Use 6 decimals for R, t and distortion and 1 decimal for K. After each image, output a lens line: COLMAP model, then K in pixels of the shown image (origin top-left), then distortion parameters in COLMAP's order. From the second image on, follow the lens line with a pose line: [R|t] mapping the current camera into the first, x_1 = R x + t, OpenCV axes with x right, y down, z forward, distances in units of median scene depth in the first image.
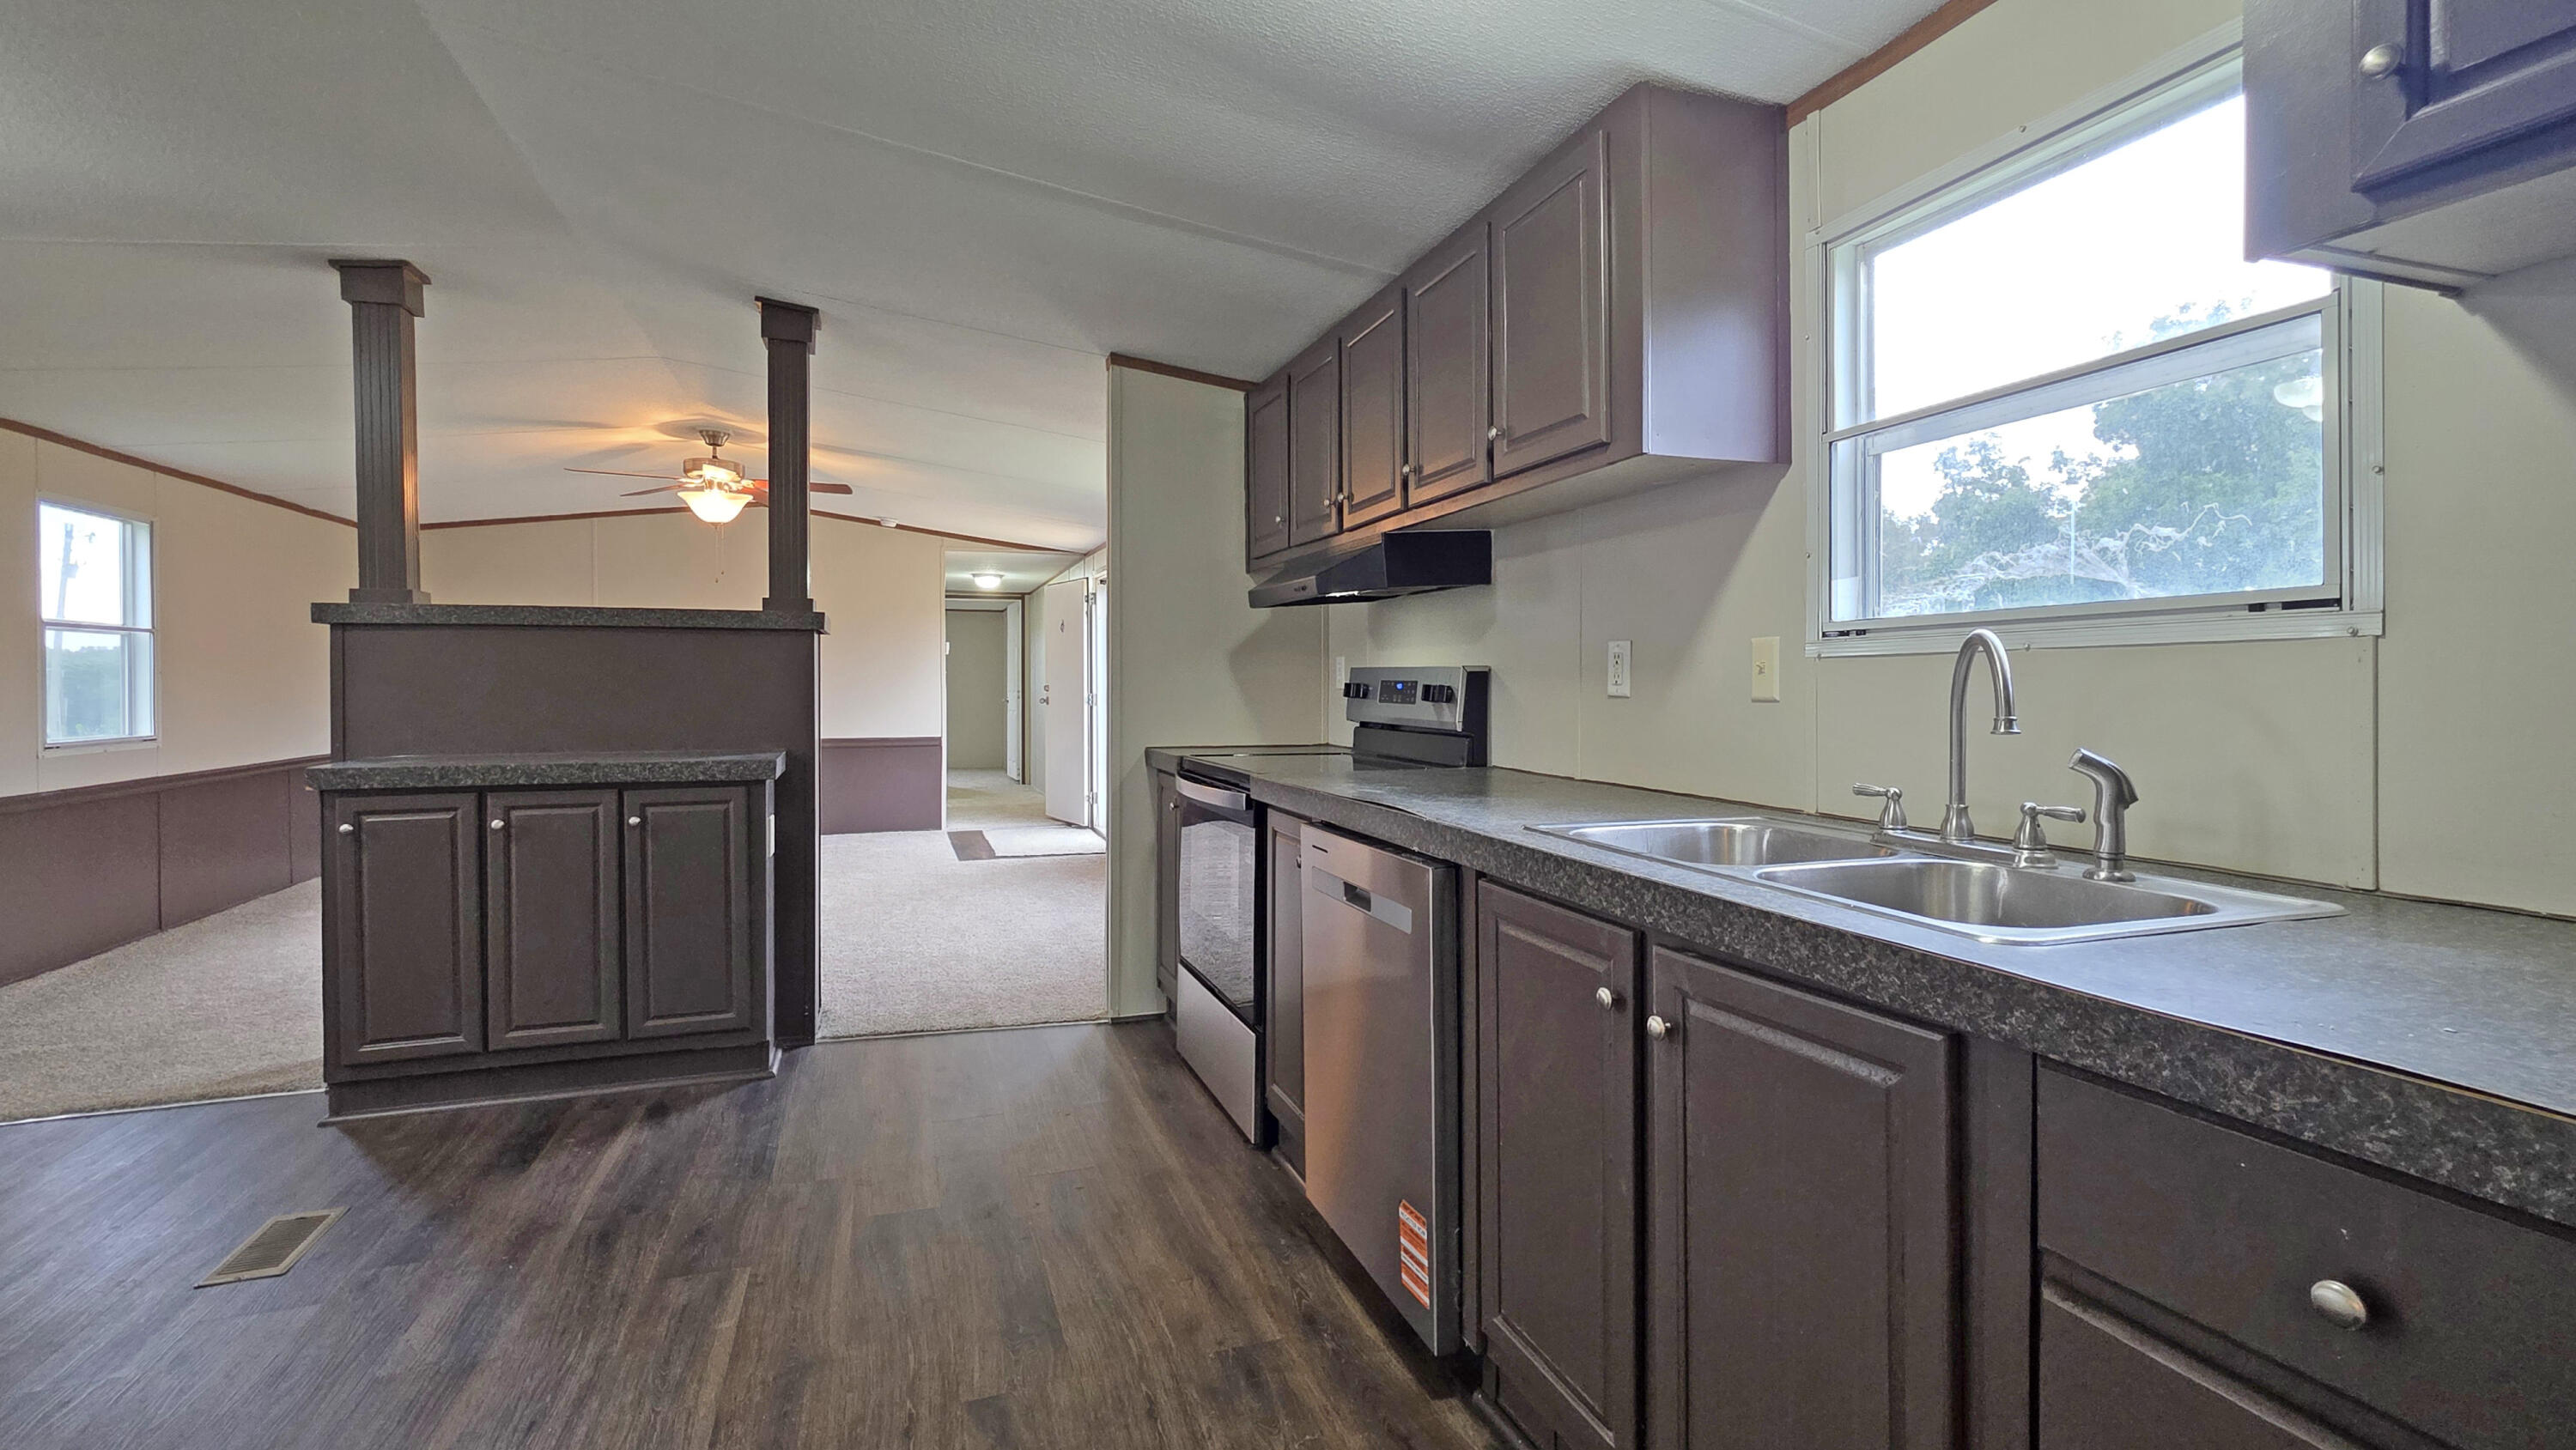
lens RADIAL K [[1147.9, 0, 1296.5], [0, 1147.9, 691.4], [0, 0, 1]] dist [0.001259, 0.001119]
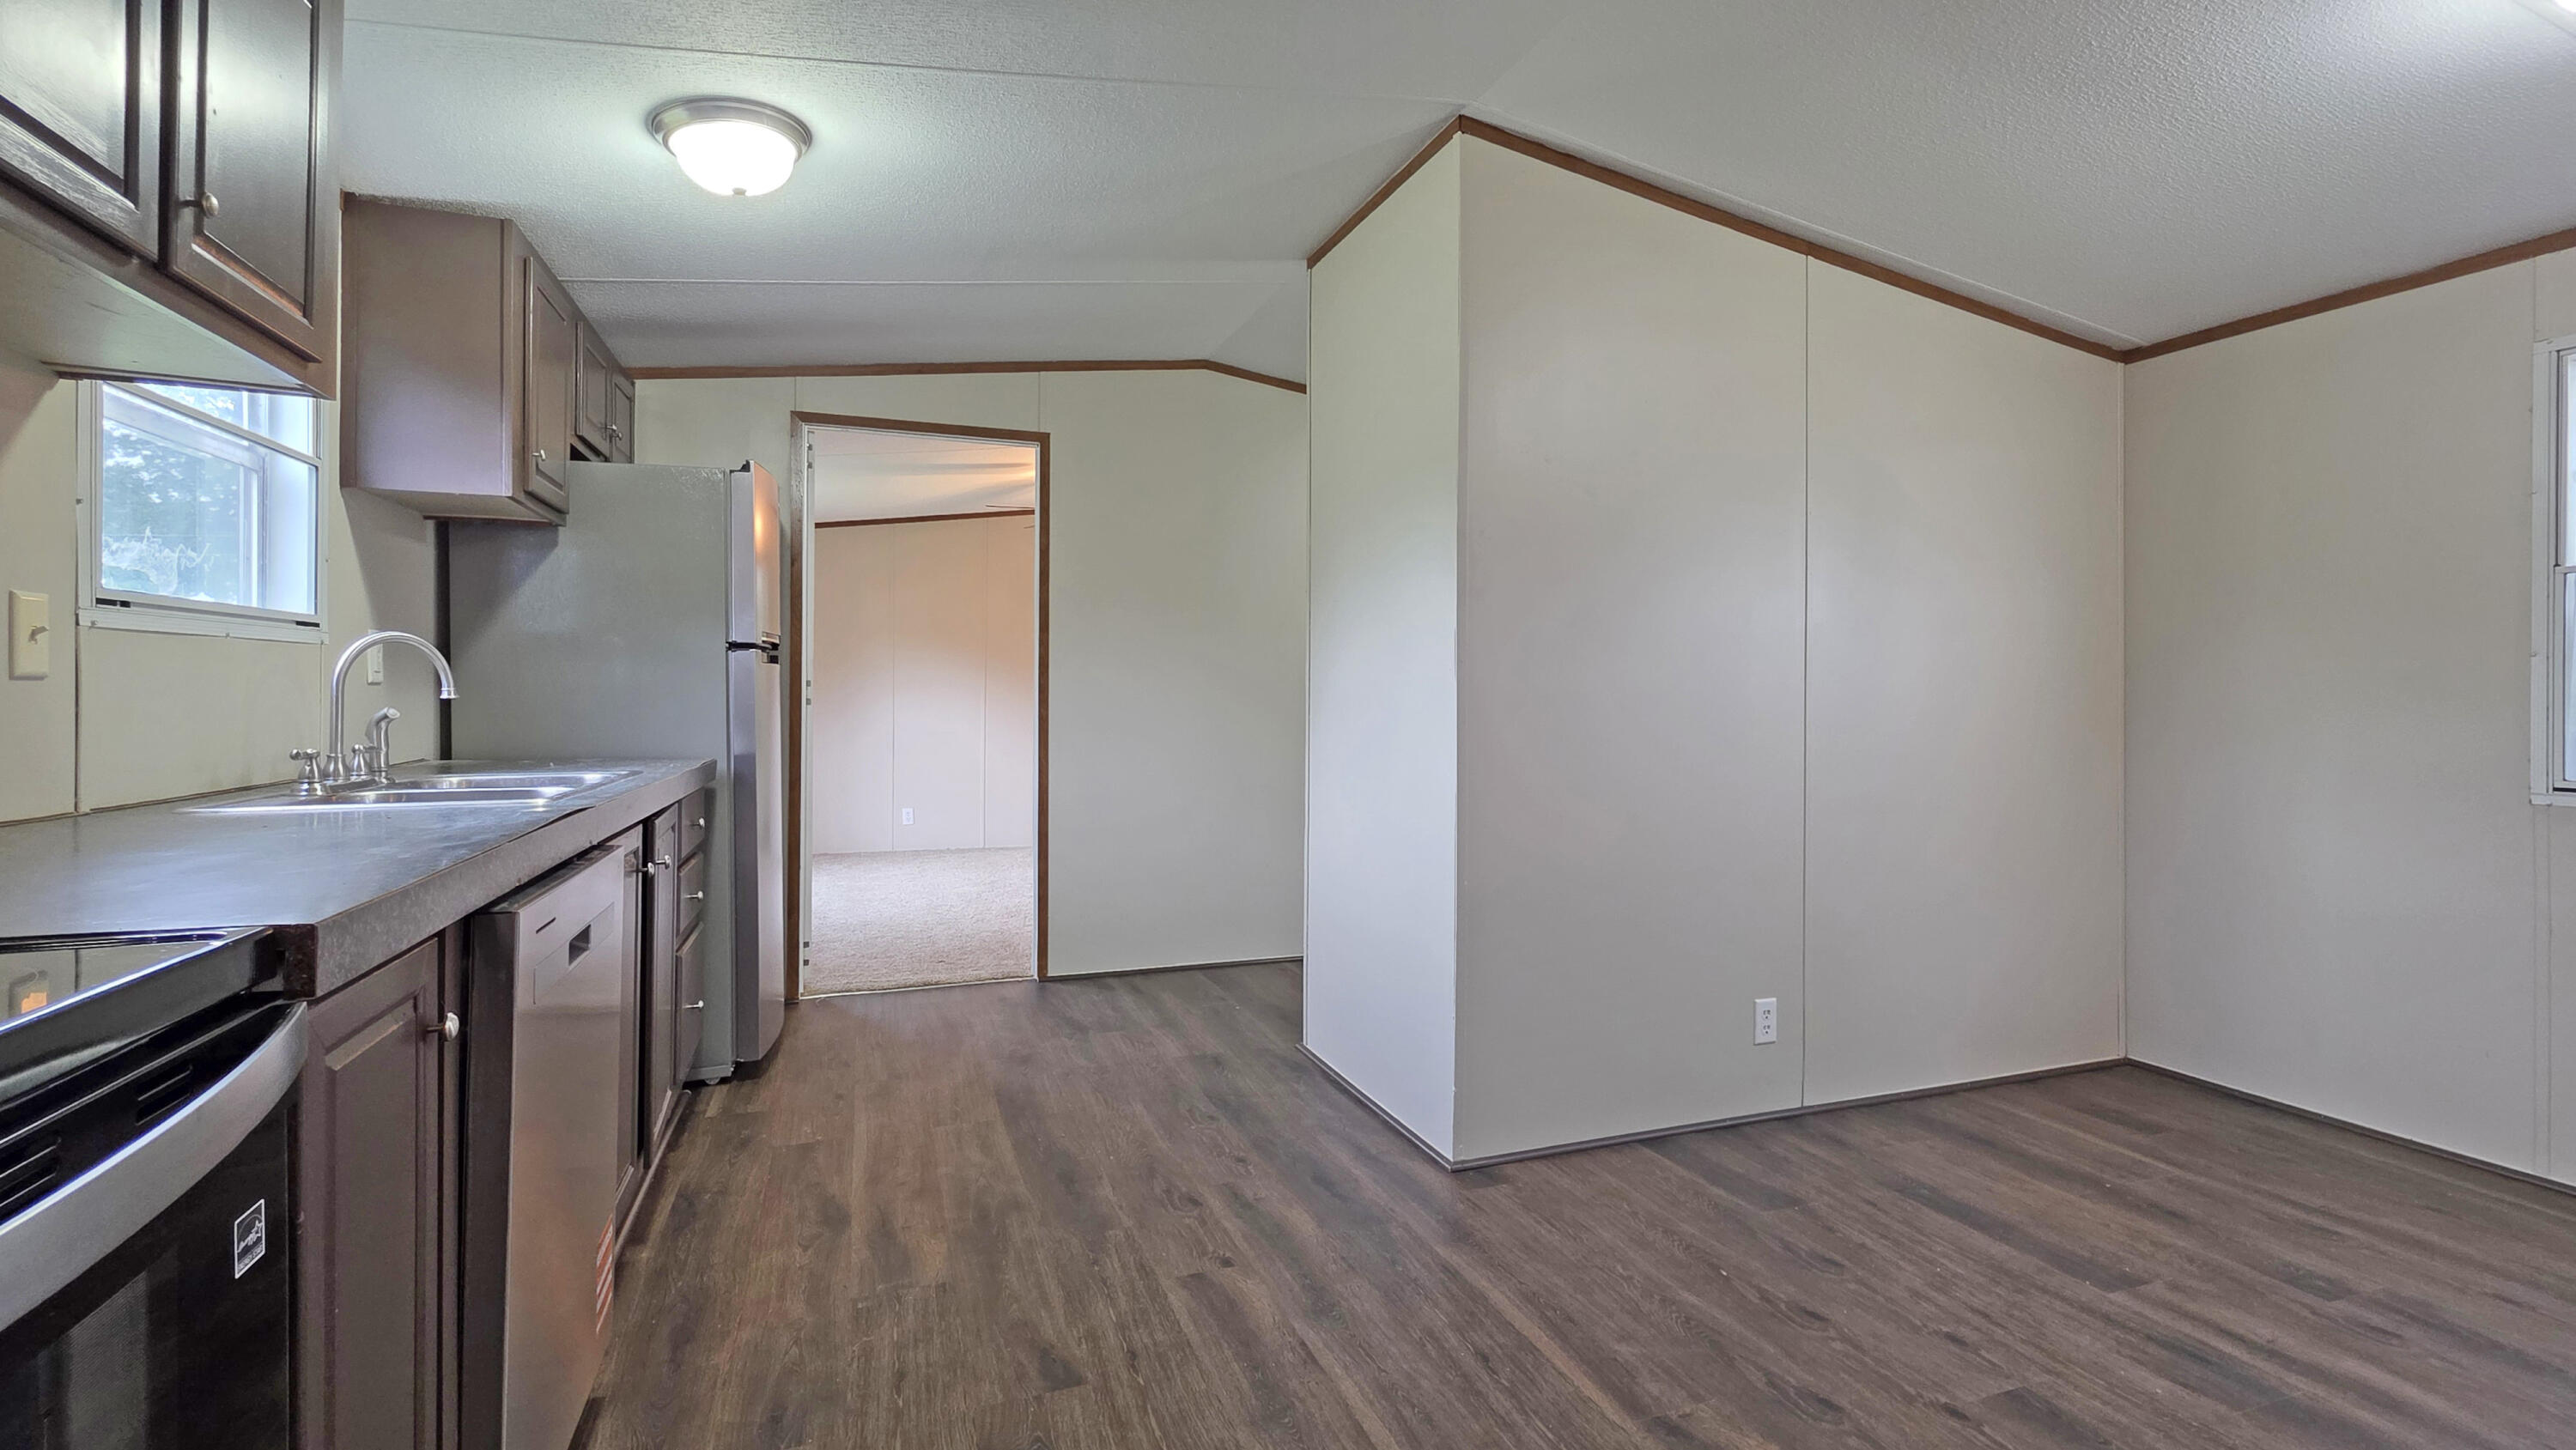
lens RADIAL K [[1147.9, 0, 1299.2], [0, 1147.9, 694.2], [0, 0, 1]] dist [0.001259, 0.001119]
pose [[-0.999728, -0.004604, -0.022880, -0.251528], [-0.004703, 0.999980, 0.004263, 0.007429], [0.022860, 0.004369, -0.999729, 1.121327]]
